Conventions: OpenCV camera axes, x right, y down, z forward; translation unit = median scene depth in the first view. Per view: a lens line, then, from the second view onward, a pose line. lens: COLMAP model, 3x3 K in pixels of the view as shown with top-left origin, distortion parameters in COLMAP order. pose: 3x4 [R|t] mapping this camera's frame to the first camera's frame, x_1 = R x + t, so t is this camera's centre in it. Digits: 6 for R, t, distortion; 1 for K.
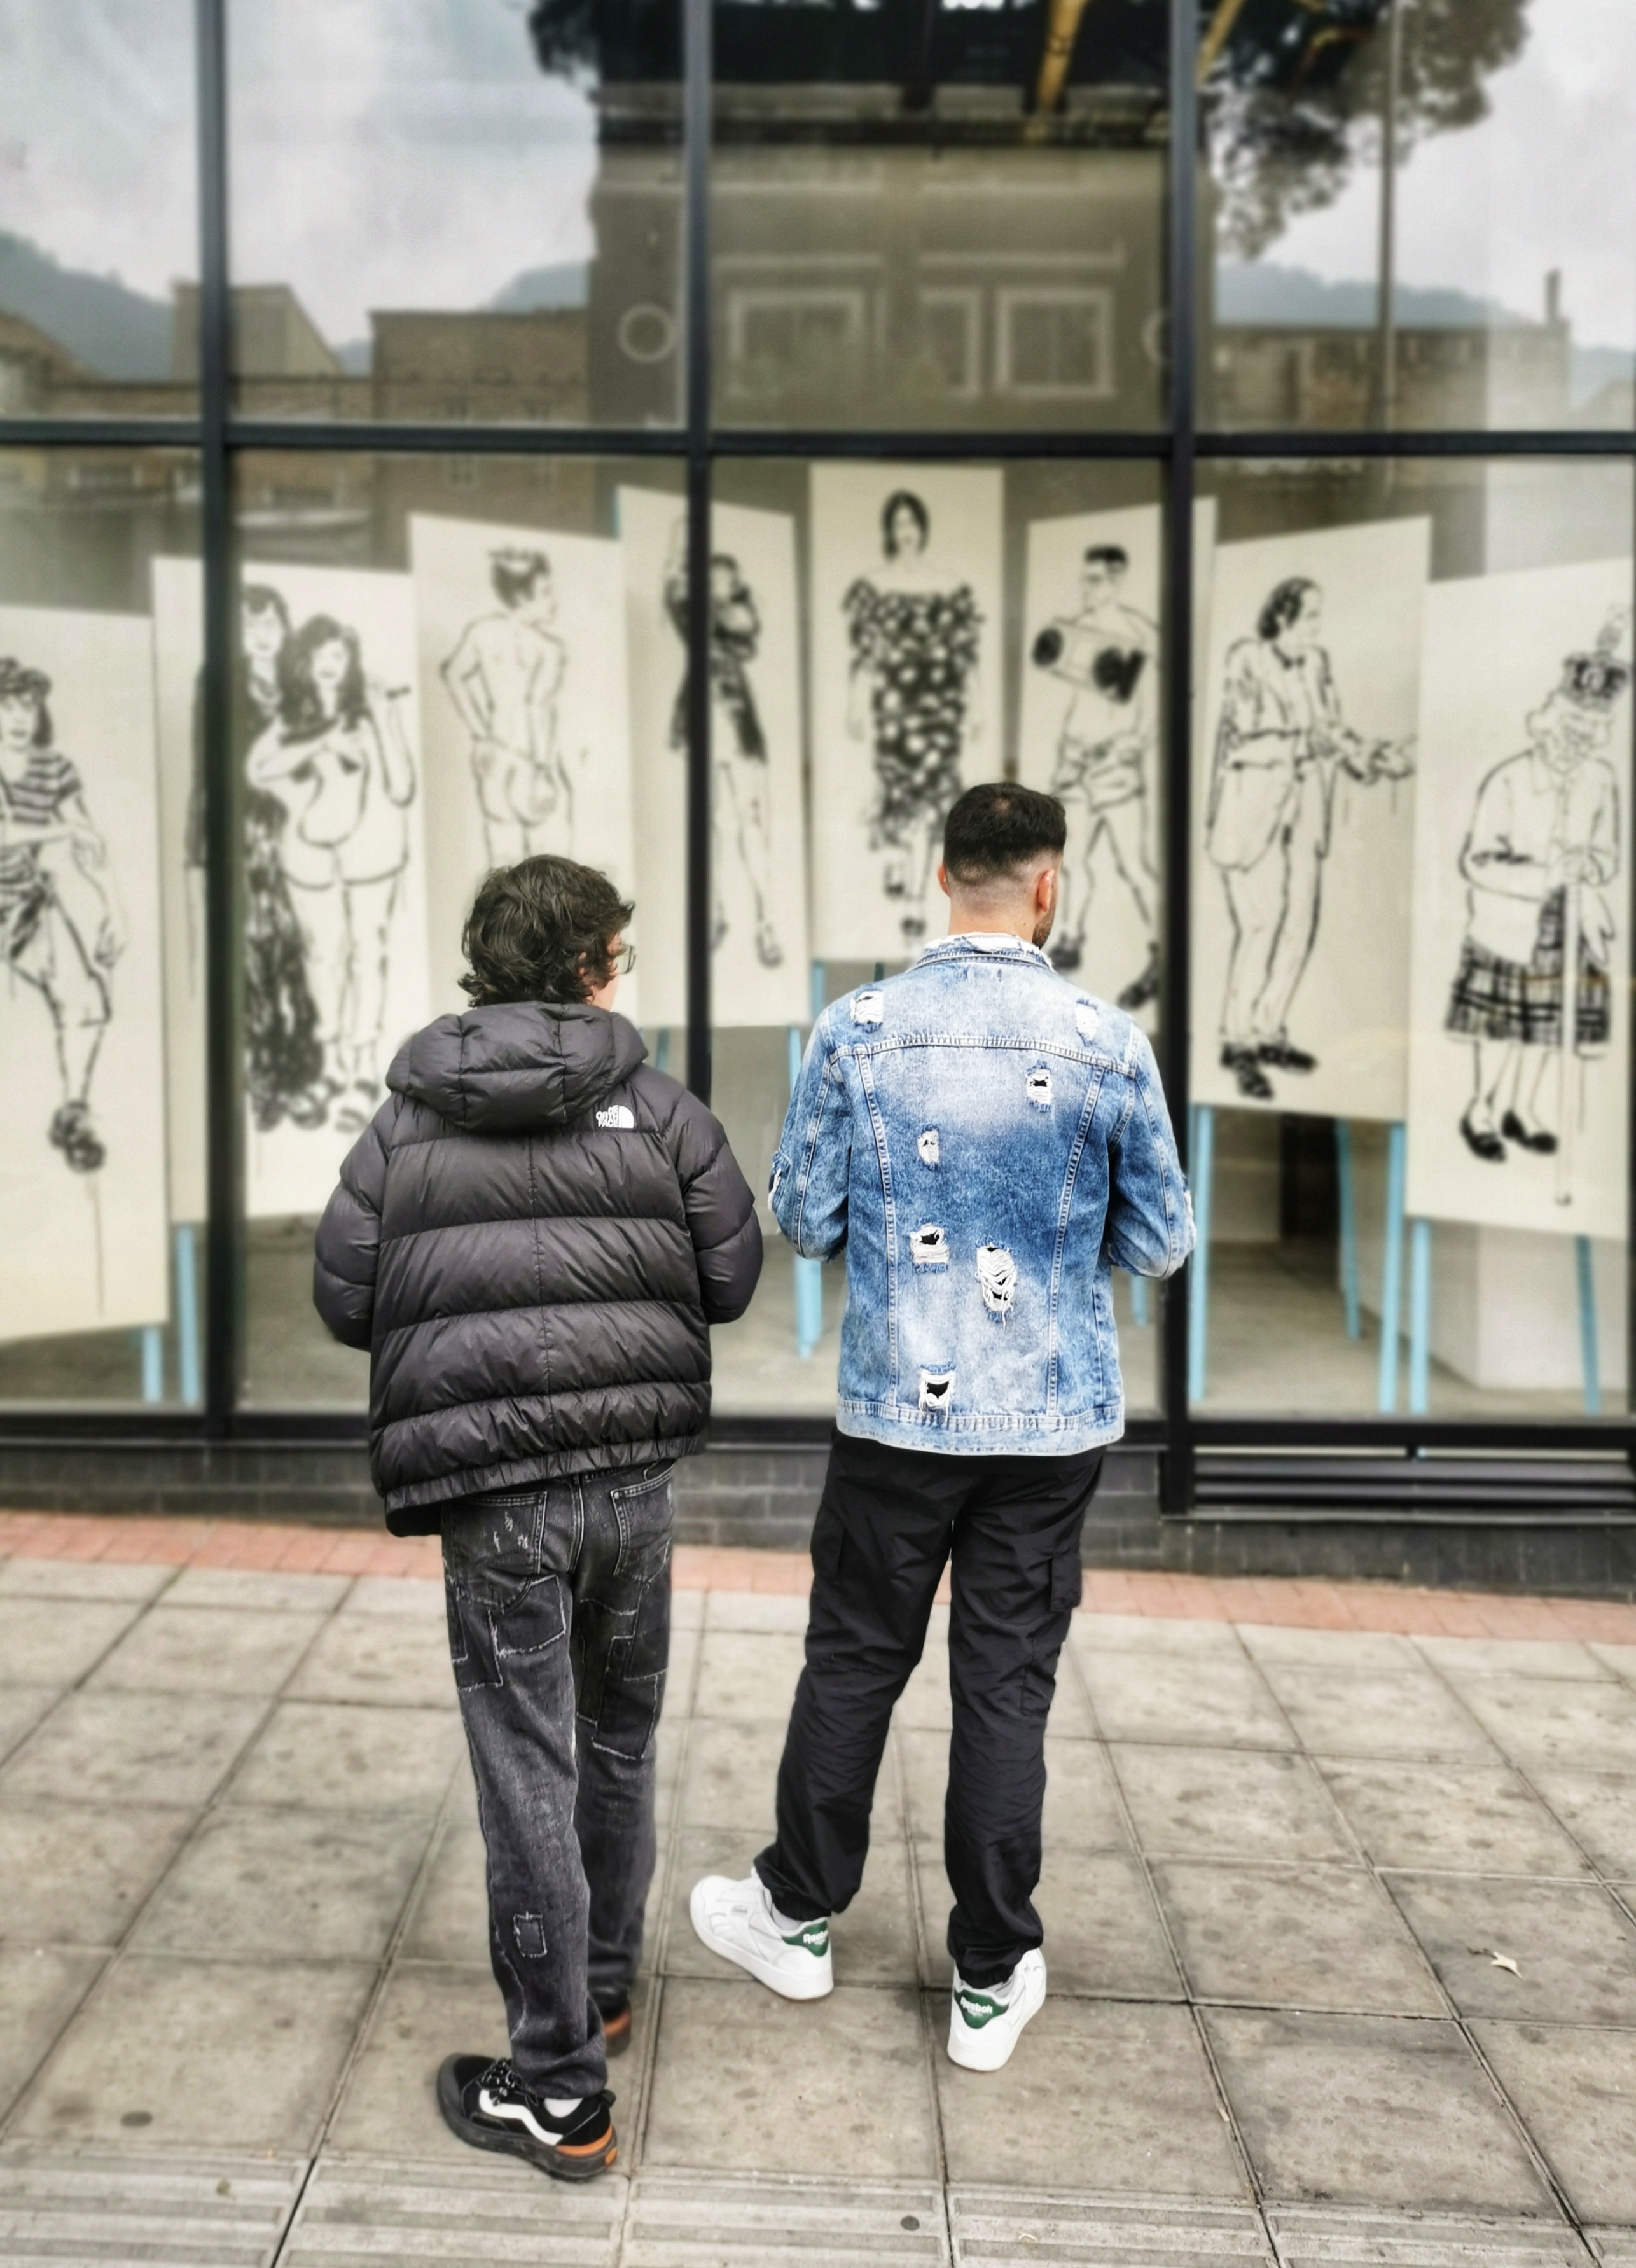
lens RADIAL K [[1835.5, 0, 814.9], [0, 1835.5, 996.2], [0, 0, 1]] dist [0.046322, -0.023629]
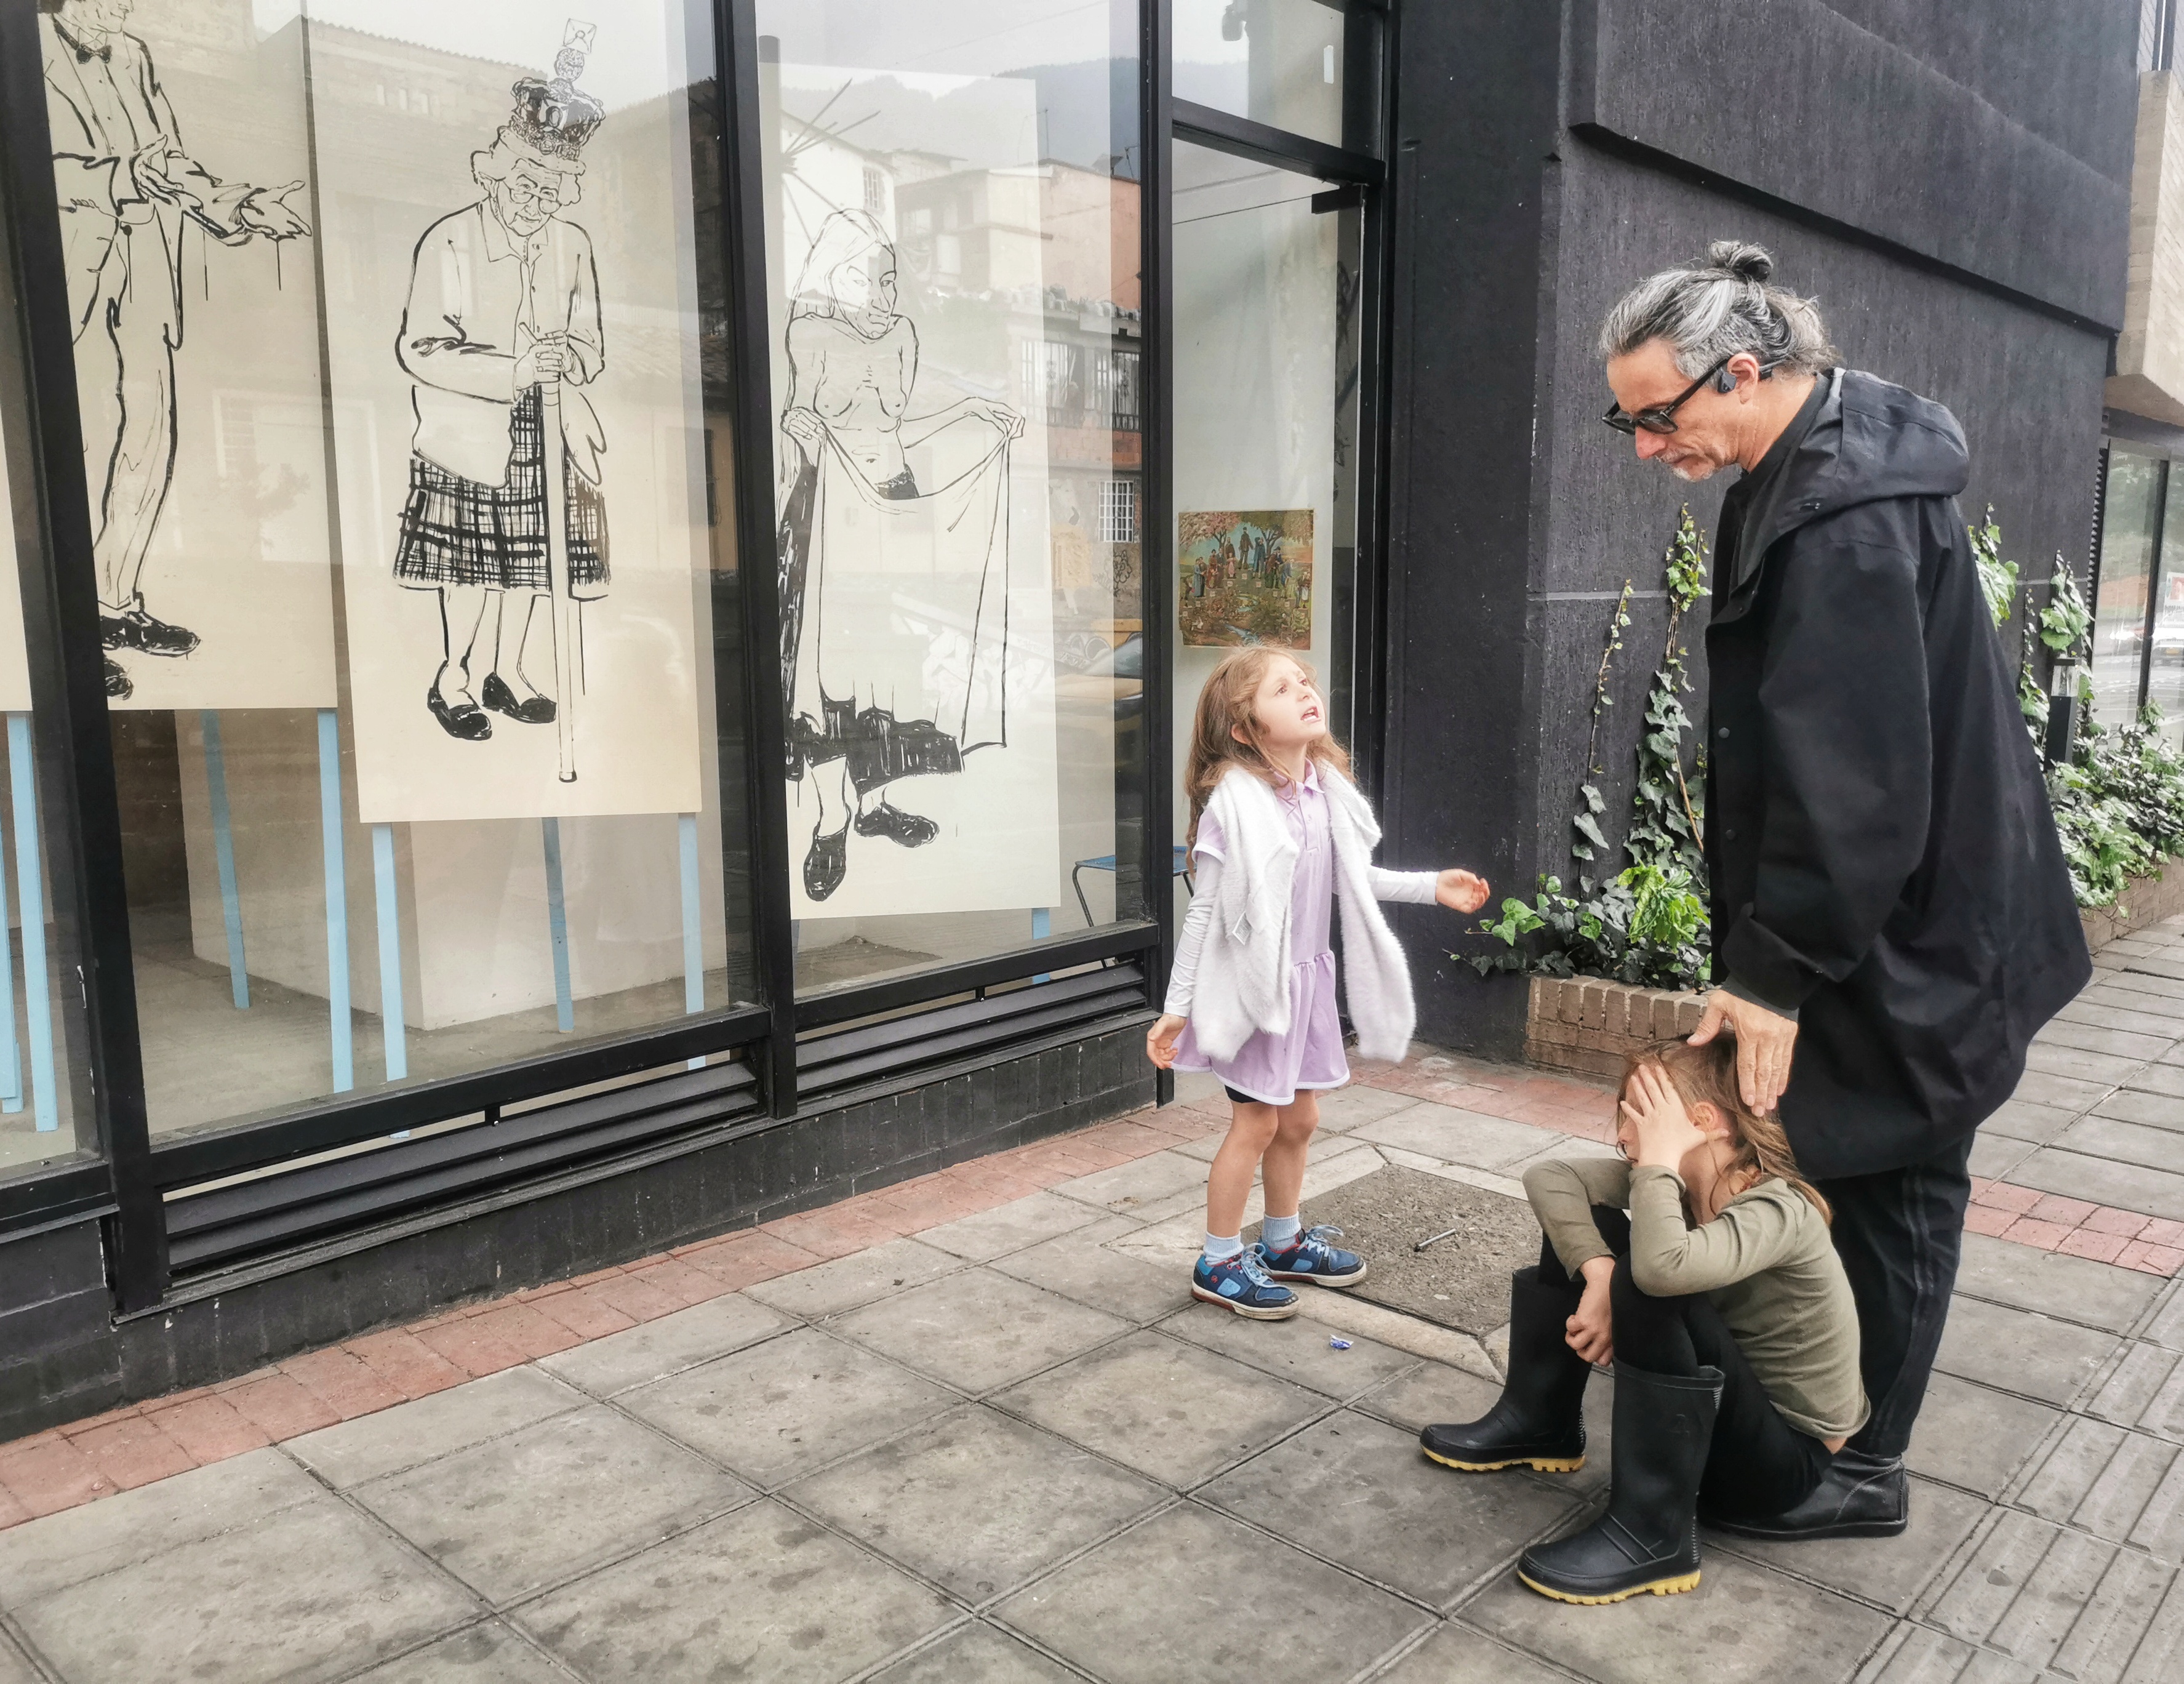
lens RADIAL K [[1749.2, 0, 1229.7], [0, 1749.2, 825.4], [0, 0, 1]] dist [0.021508, -0.012373]
pose [[0.650595, -0.120622, 0.749784, 0.007383], [0.046605, 0.991786, 0.119114, 0.051924], [-0.757993, -0.042551, 0.650873, 0.265767]]
